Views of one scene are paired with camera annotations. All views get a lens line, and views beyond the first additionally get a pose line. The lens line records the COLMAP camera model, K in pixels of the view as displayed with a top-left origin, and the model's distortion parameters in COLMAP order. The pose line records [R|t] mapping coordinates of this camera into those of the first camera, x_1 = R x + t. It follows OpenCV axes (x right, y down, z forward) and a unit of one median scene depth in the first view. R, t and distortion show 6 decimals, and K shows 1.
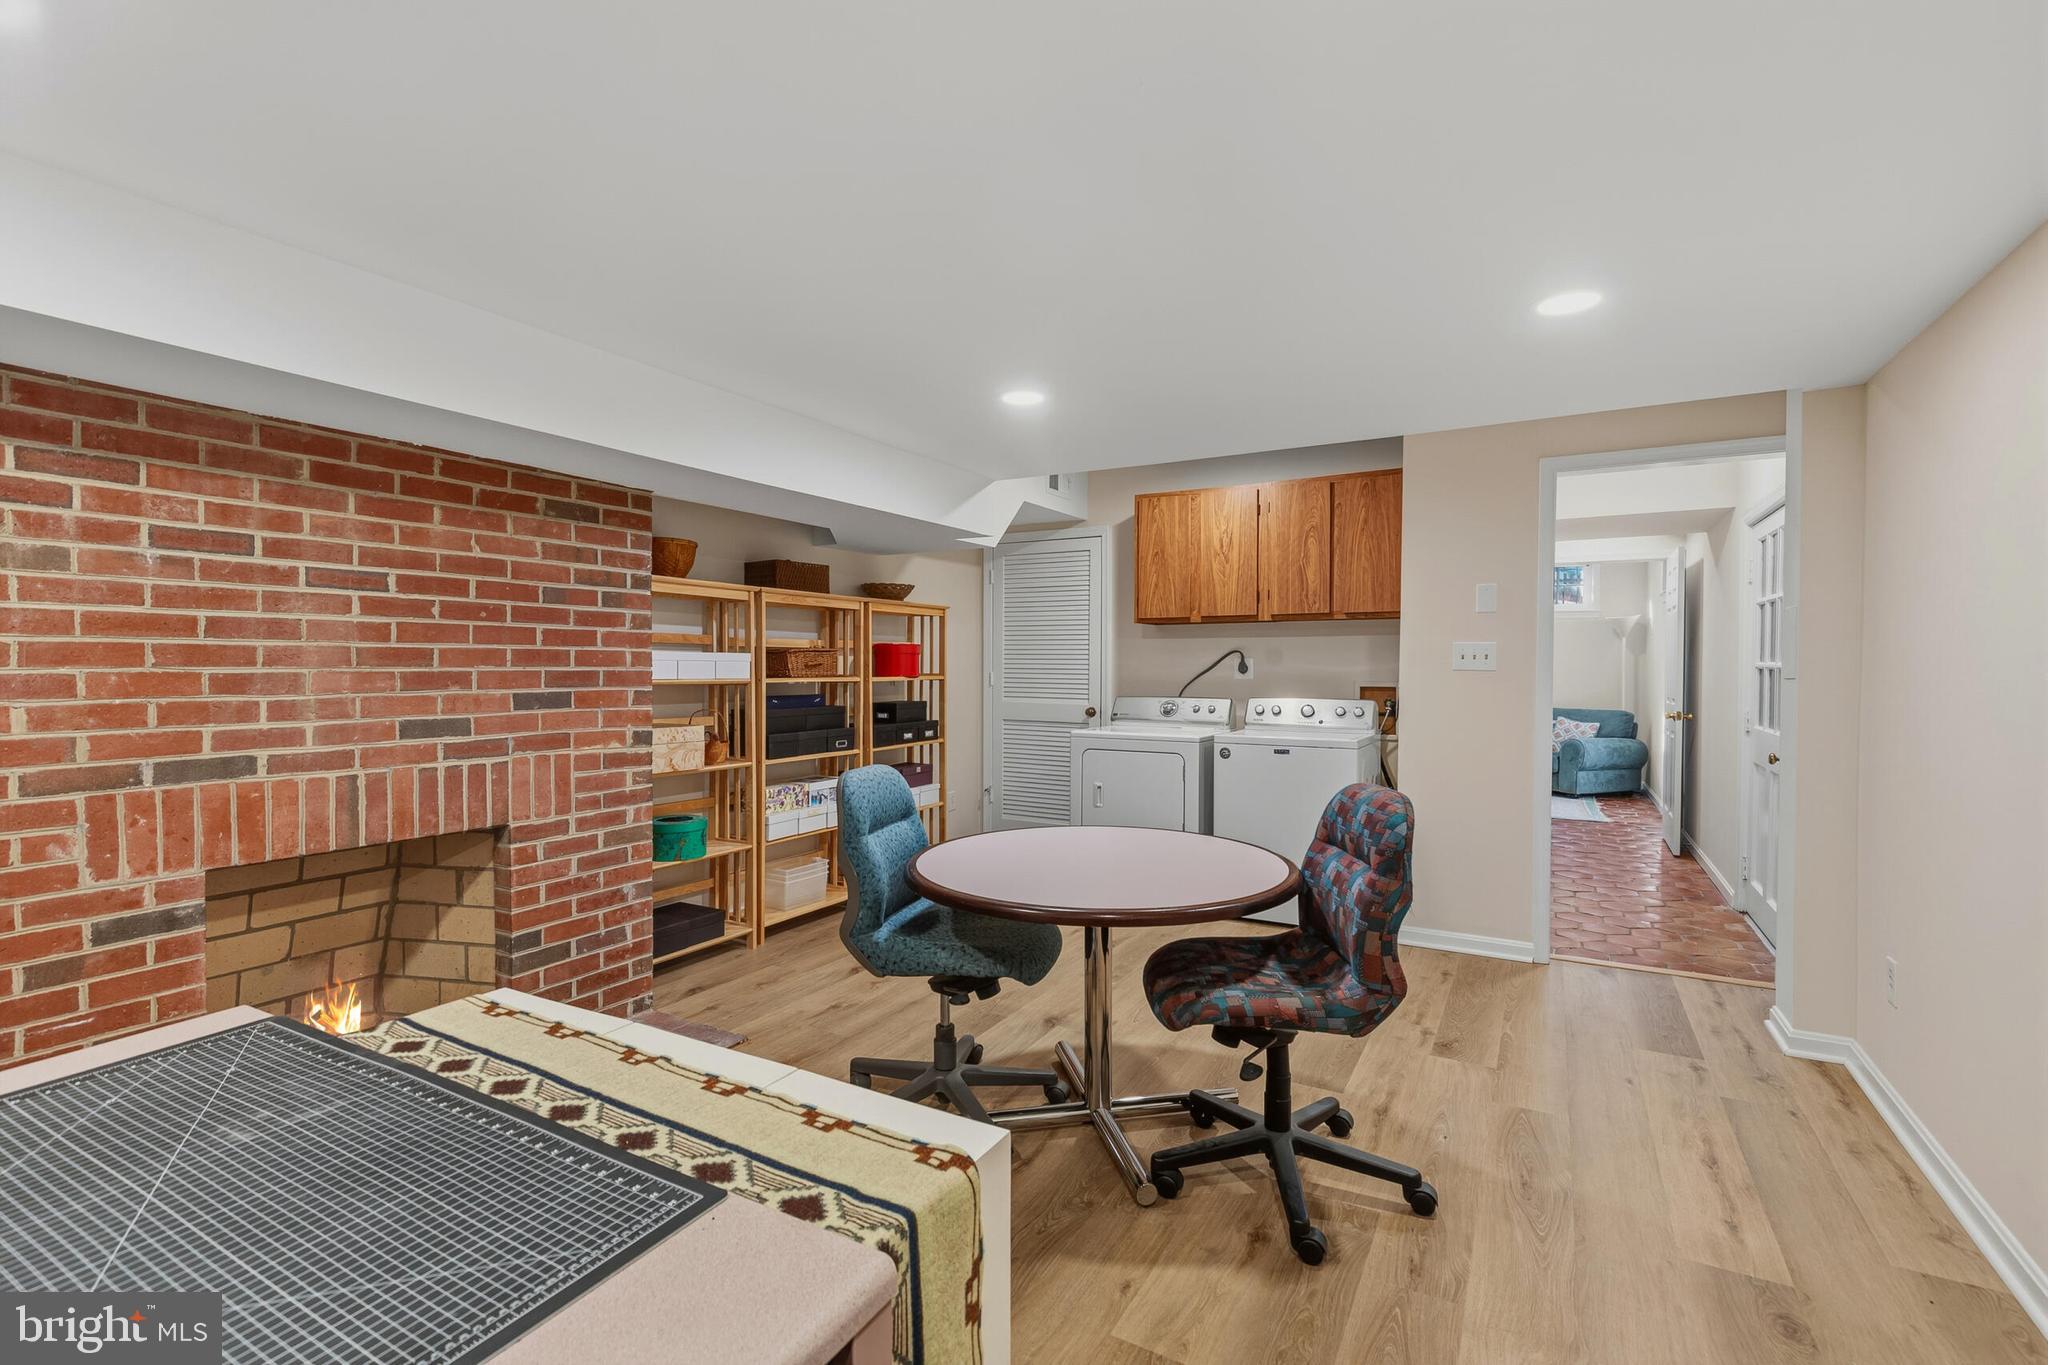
lens RADIAL K [[916.4, 0, 1028.9], [0, 916.4, 683.0], [0, 0, 1]] dist [0.002488, -0.001144]
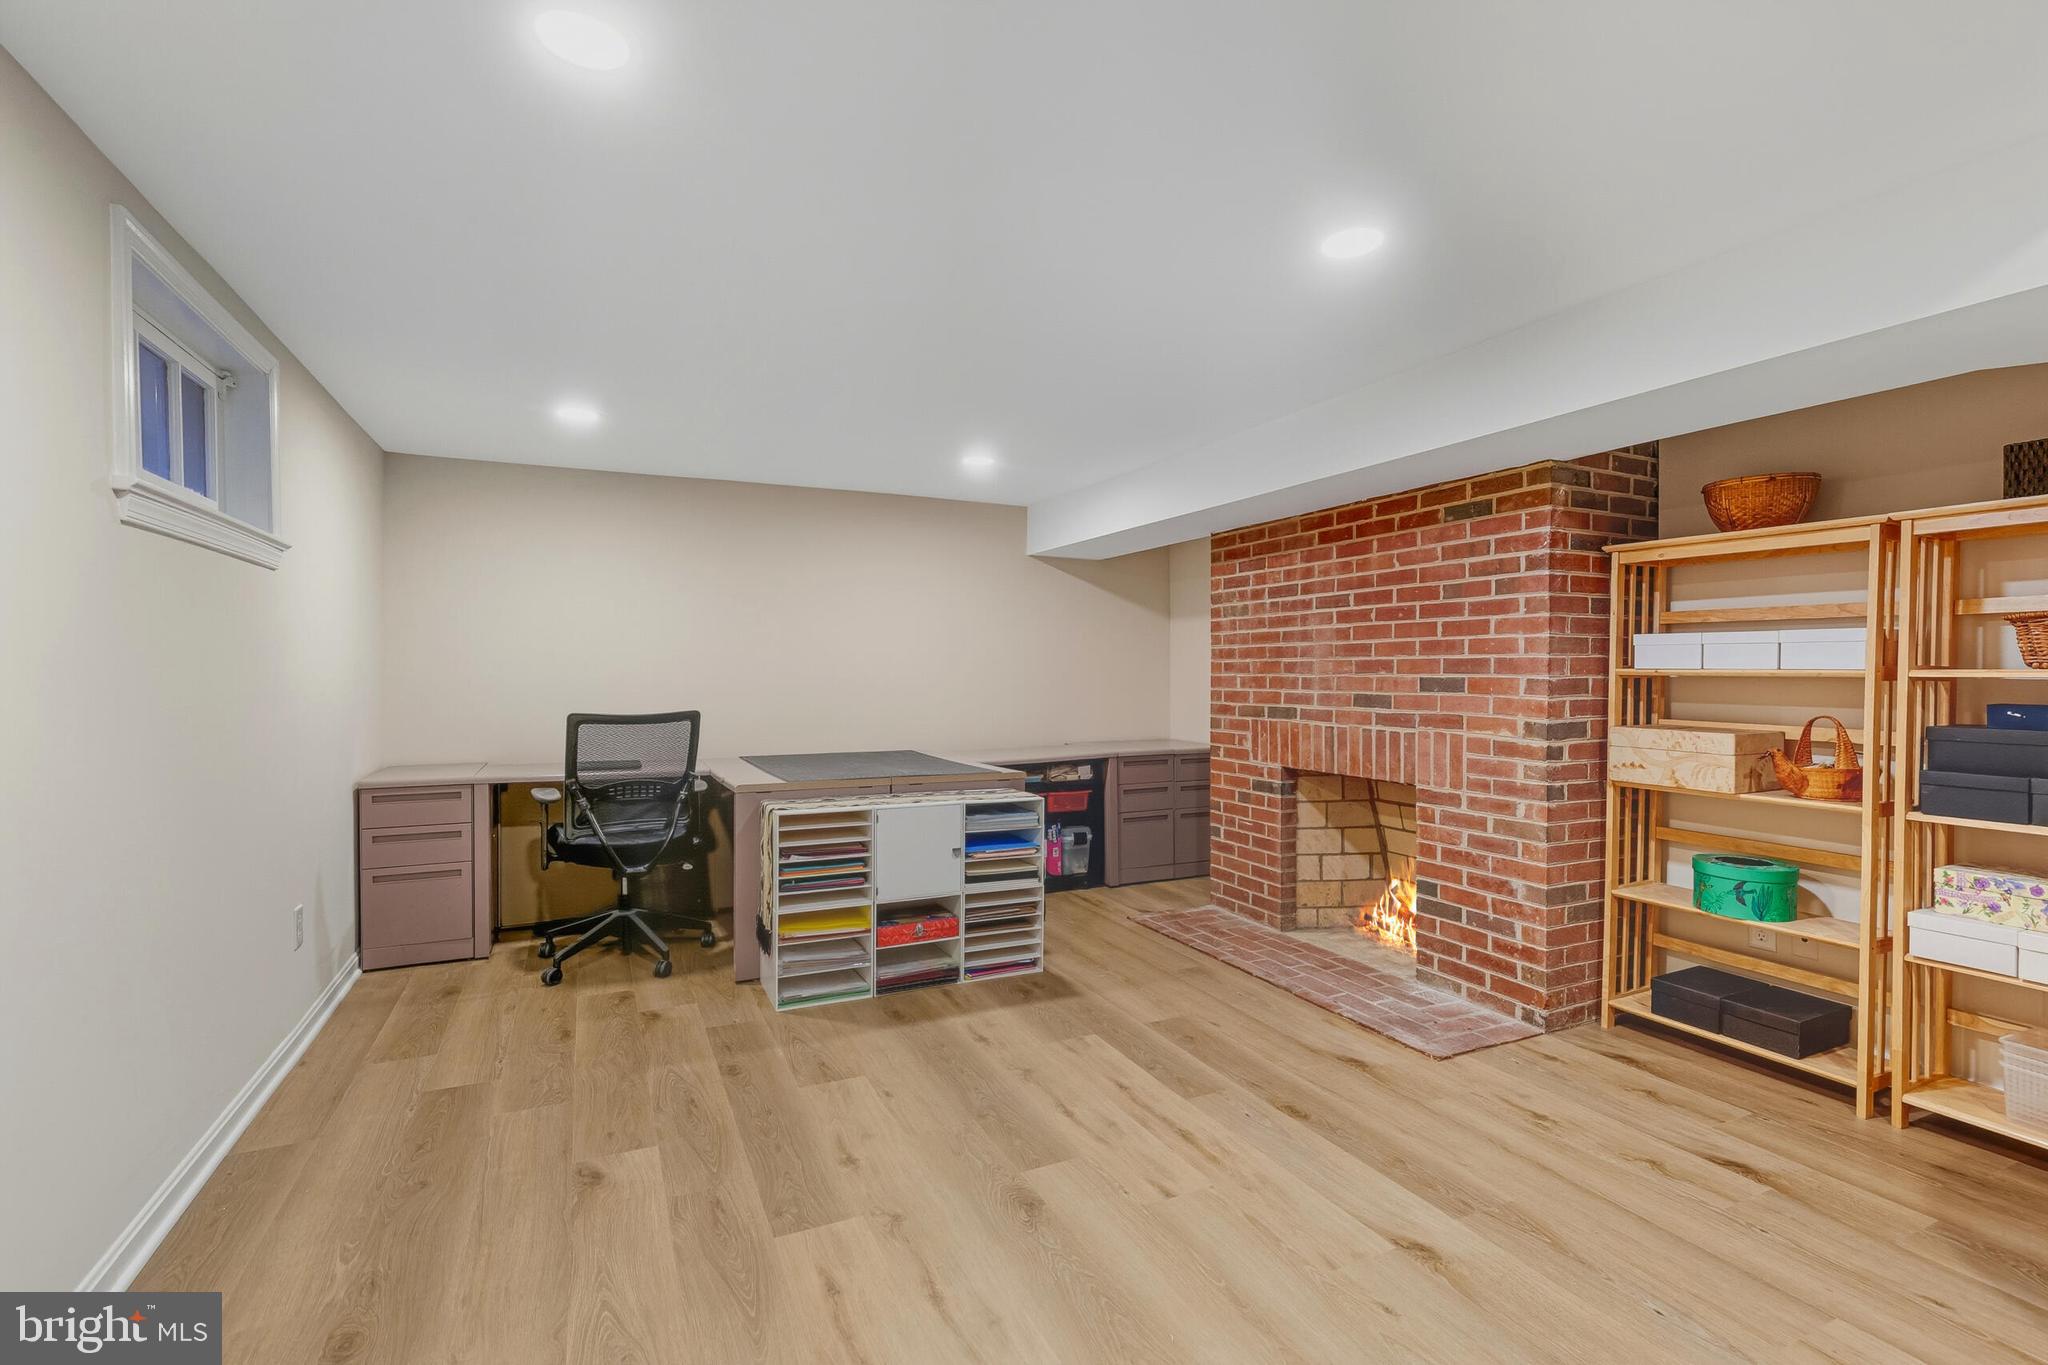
lens RADIAL K [[916.4, 0, 1022.2], [0, 916.4, 685.3], [0, 0, 1]] dist [0.002488, -0.001144]
pose [[-0.578385, 0.007245, -0.815732, 0.731568], [-0.020224, 0.999526, 0.023217, 0.004024], [0.815513, 0.029926, -0.577964, 1.280134]]
